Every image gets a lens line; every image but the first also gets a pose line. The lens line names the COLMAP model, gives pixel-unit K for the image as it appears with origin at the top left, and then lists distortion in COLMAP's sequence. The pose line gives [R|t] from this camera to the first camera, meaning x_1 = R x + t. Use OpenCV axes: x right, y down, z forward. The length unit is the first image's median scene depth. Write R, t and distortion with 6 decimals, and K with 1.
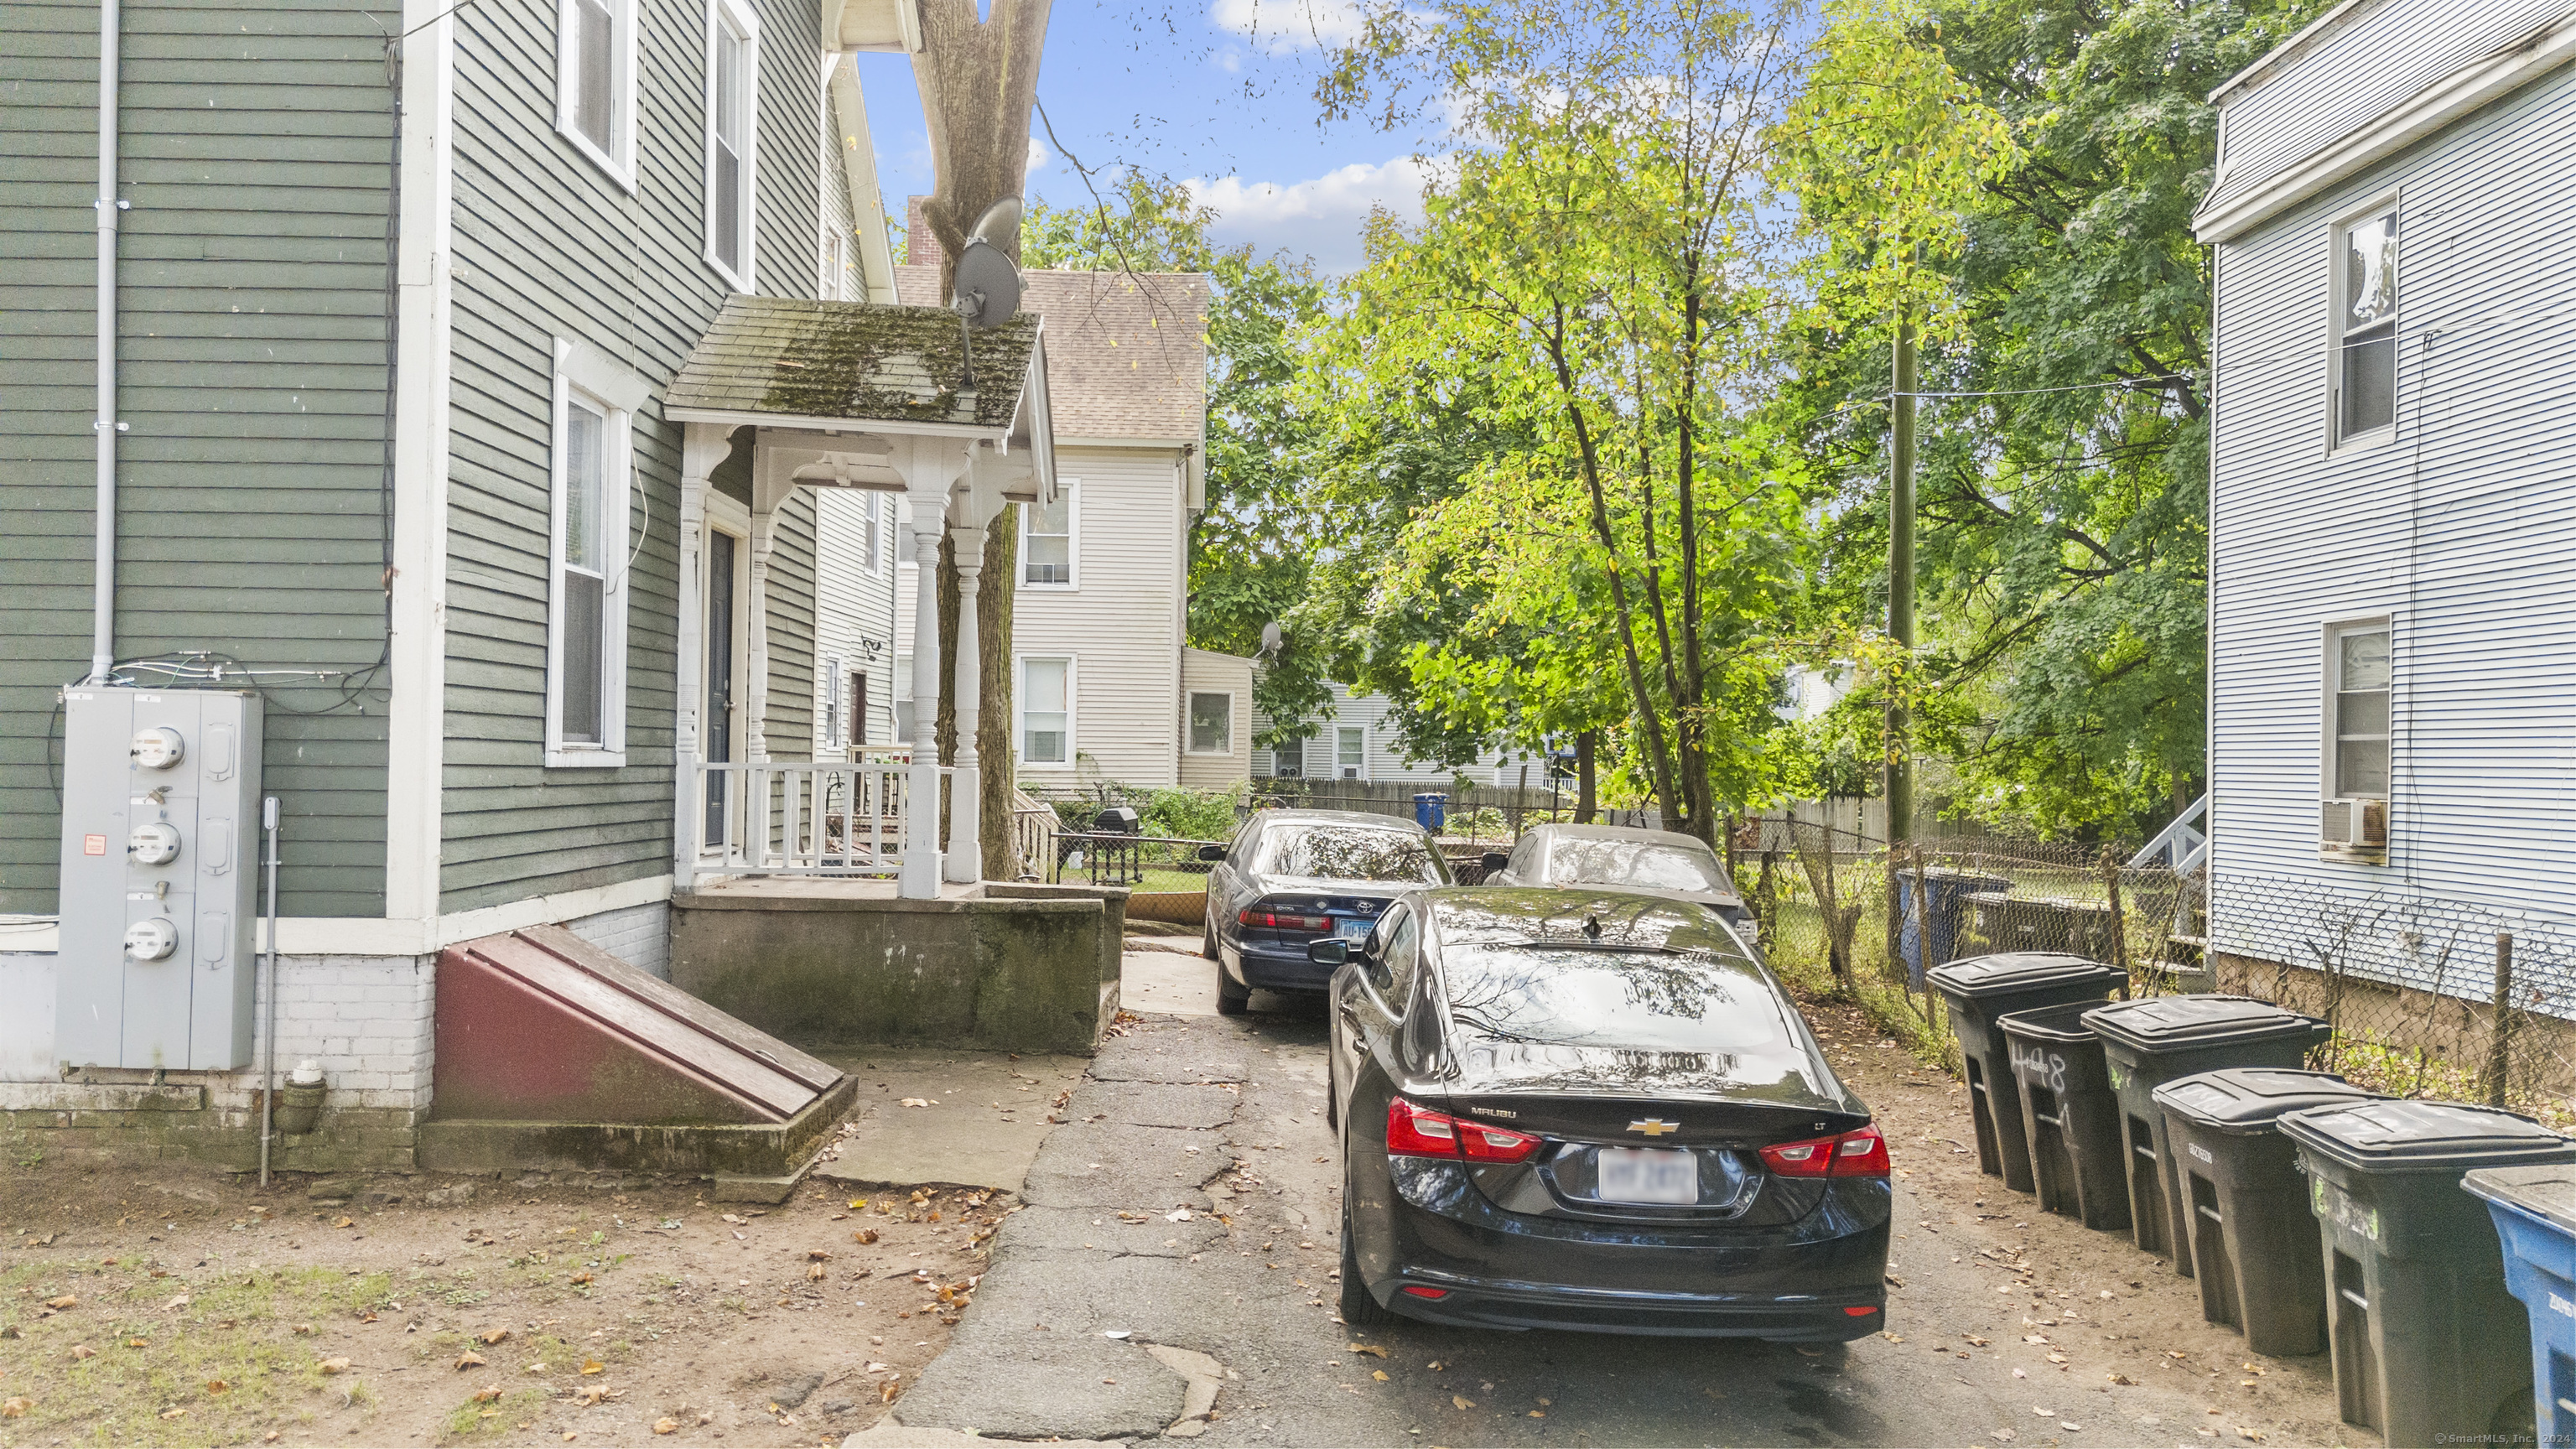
lens RADIAL K [[1897.0, 0, 1288.6], [0, 1897.0, 739.2], [0, 0, 1]] dist [0.080340, -0.066231]
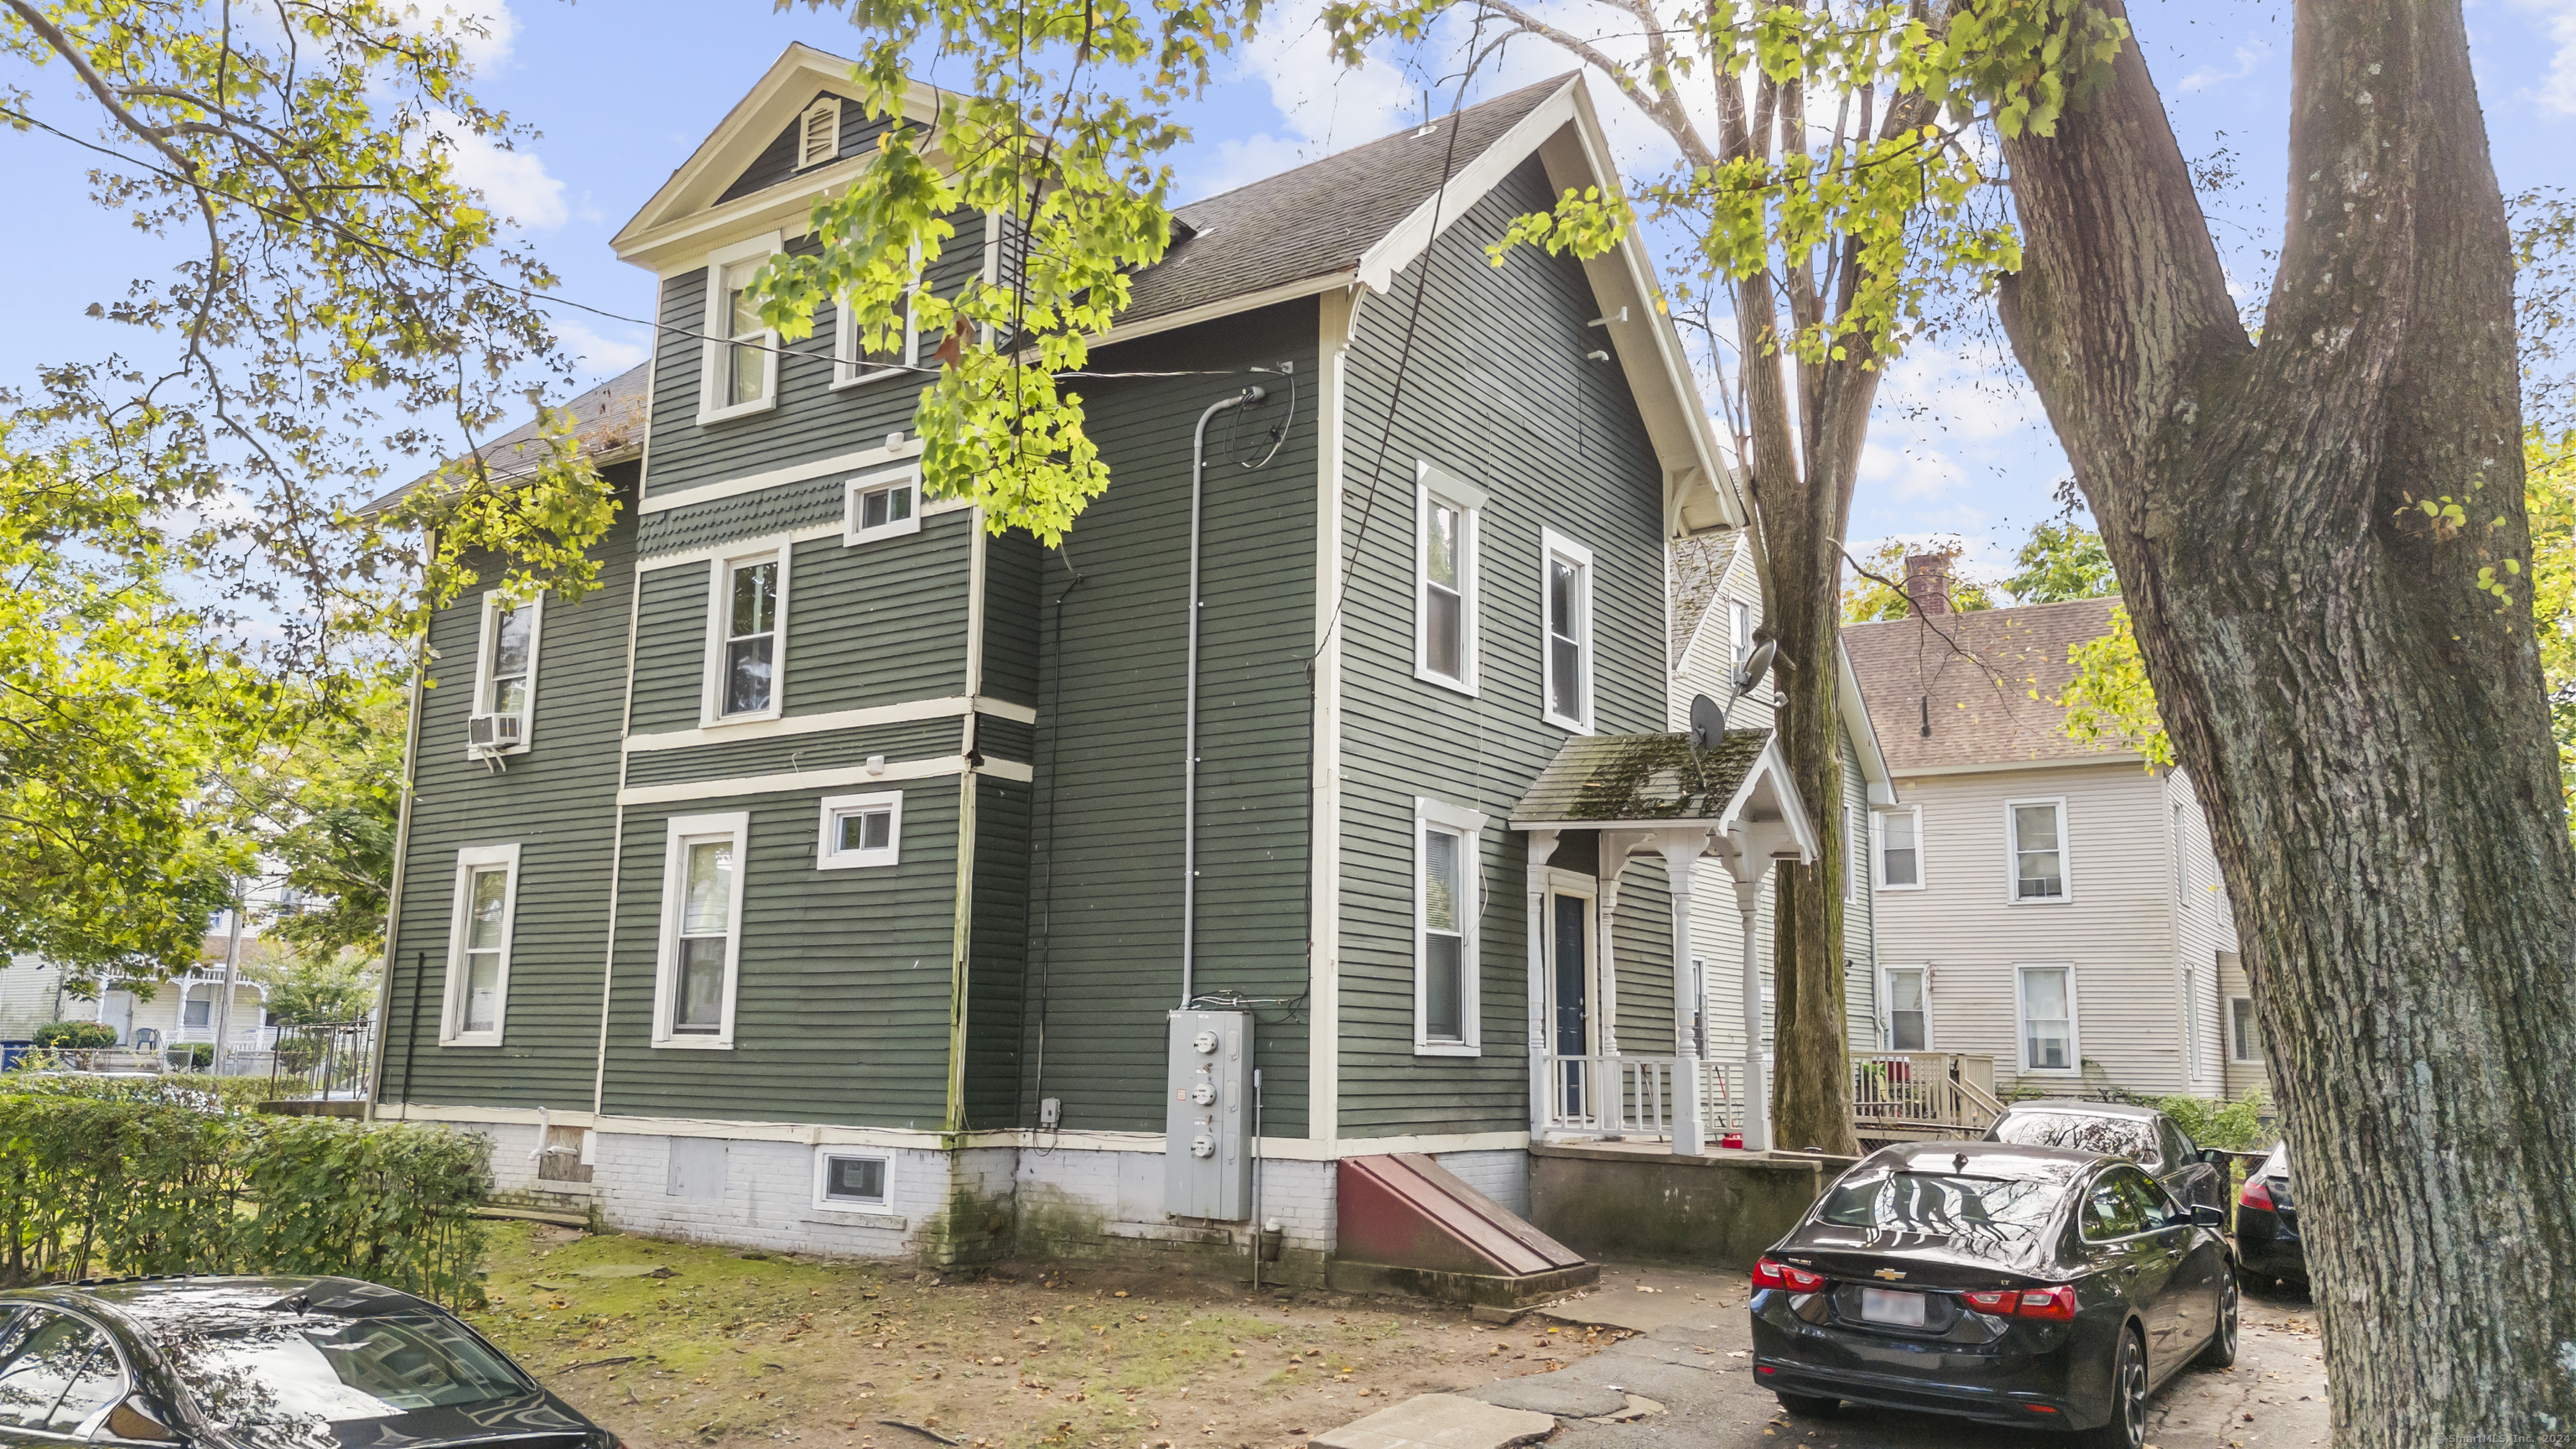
lens RADIAL K [[1897.0, 0, 1288.6], [0, 1897.0, 739.2], [0, 0, 1]] dist [0.080340, -0.066231]
pose [[0.823722, -0.095499, -0.558894, 0.532631], [0.003959, 0.986658, -0.162756, 0.014109], [0.566981, 0.131853, 0.813110, -0.491679]]
